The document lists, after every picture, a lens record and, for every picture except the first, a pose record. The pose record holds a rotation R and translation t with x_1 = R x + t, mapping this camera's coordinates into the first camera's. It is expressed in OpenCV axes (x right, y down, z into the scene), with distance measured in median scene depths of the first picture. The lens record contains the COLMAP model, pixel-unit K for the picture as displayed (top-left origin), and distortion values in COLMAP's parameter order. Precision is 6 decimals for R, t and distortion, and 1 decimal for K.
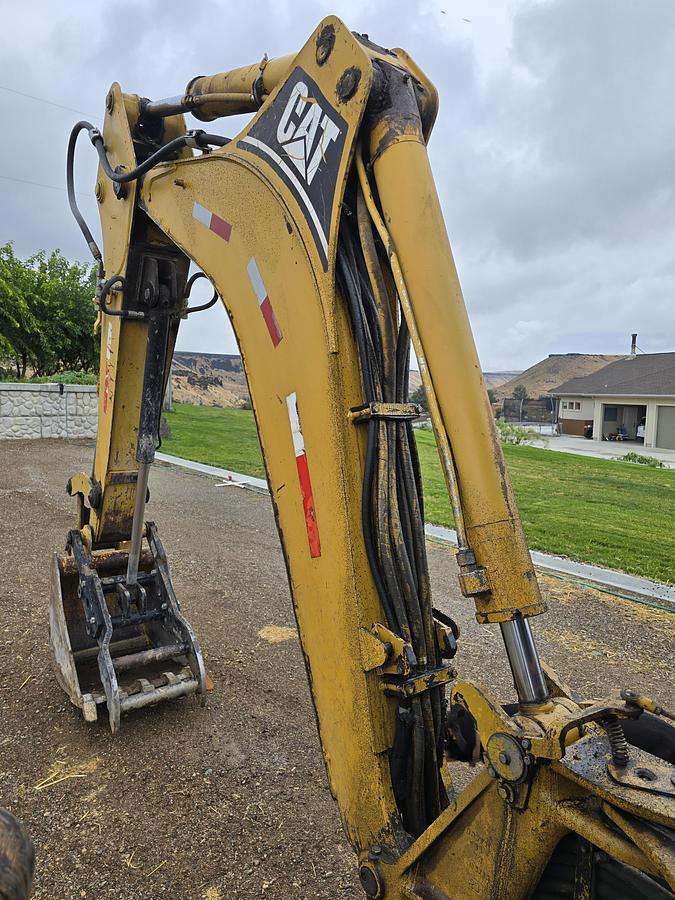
lens RADIAL K [[604.5, 0, 343.3], [0, 604.5, 449.1], [0, 0, 1]] dist [0.065998, -0.066379]
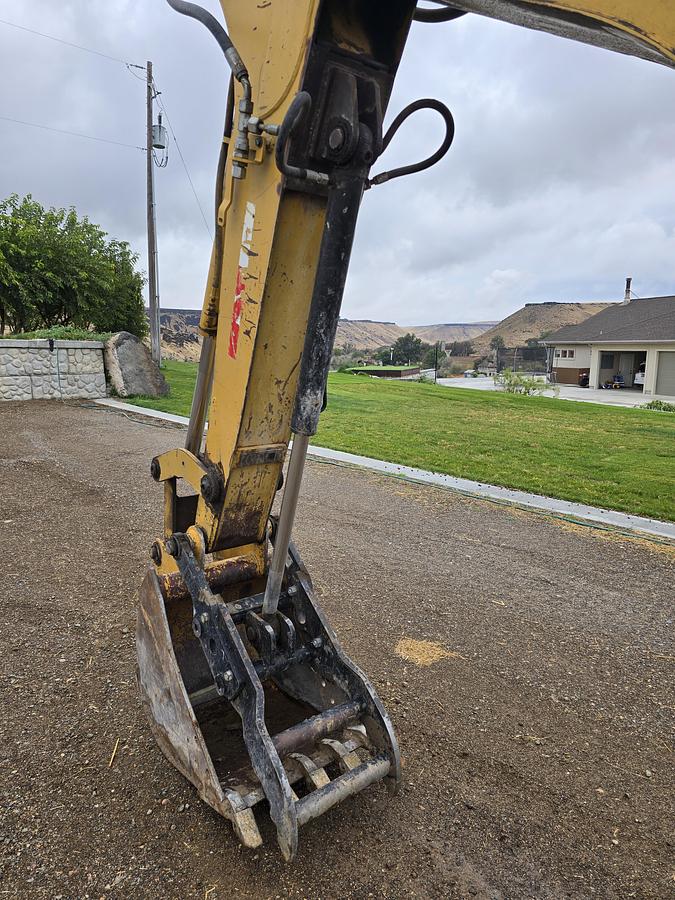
lens RADIAL K [[598.8, 0, 334.4], [0, 598.8, 448.4], [0, 0, 1]] dist [0.076625, -0.069738]
pose [[0.999484, -0.024913, 0.020256, -0.106245], [0.023345, 0.996965, 0.074265, -0.002955], [-0.022045, -0.073754, 0.997033, 0.129312]]
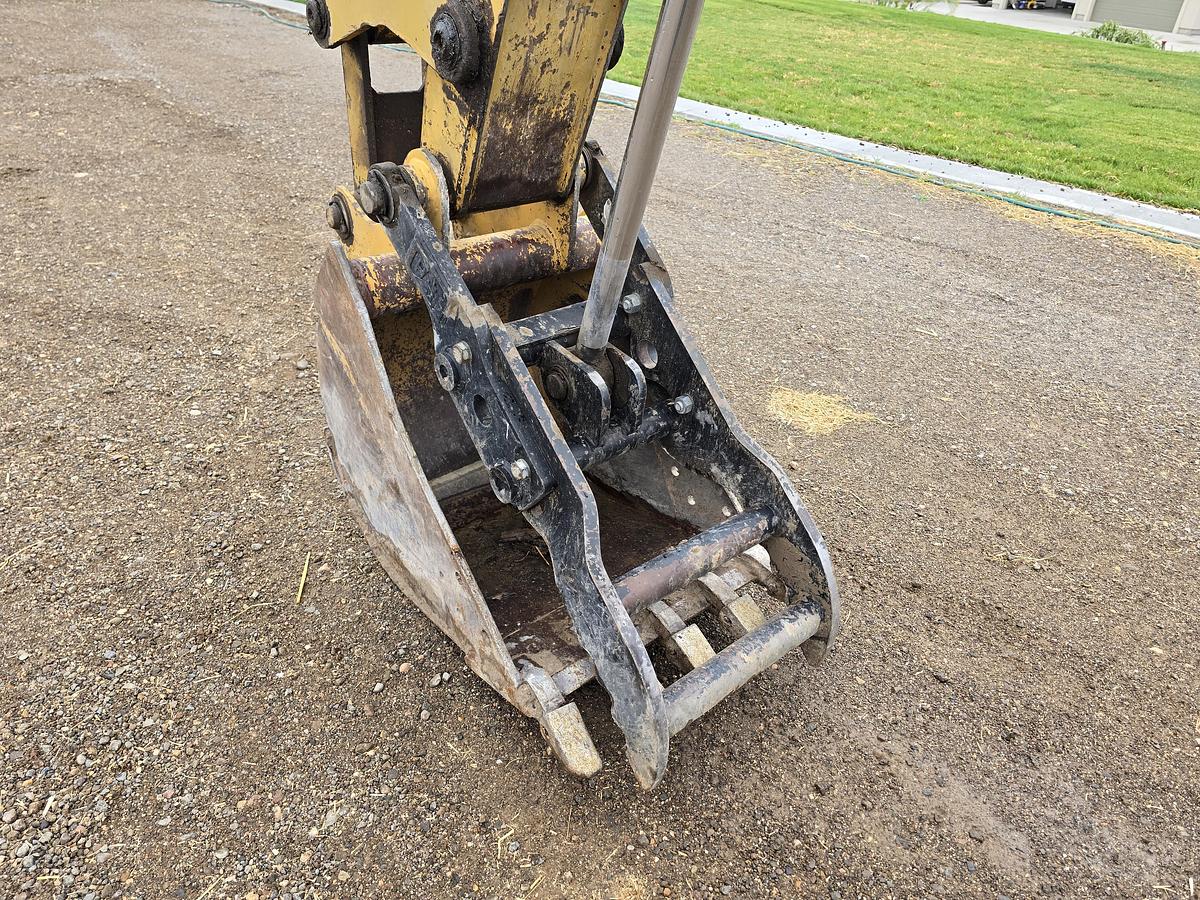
lens RADIAL K [[798.4, 0, 600.7], [0, 798.4, 447.5], [0, 0, 1]] dist [0.076625, -0.069738]
pose [[0.999360, -0.013035, 0.033308, -0.133617], [-0.003579, 0.890116, 0.455720, 0.028263], [-0.035589, -0.455547, 0.889500, 0.222544]]
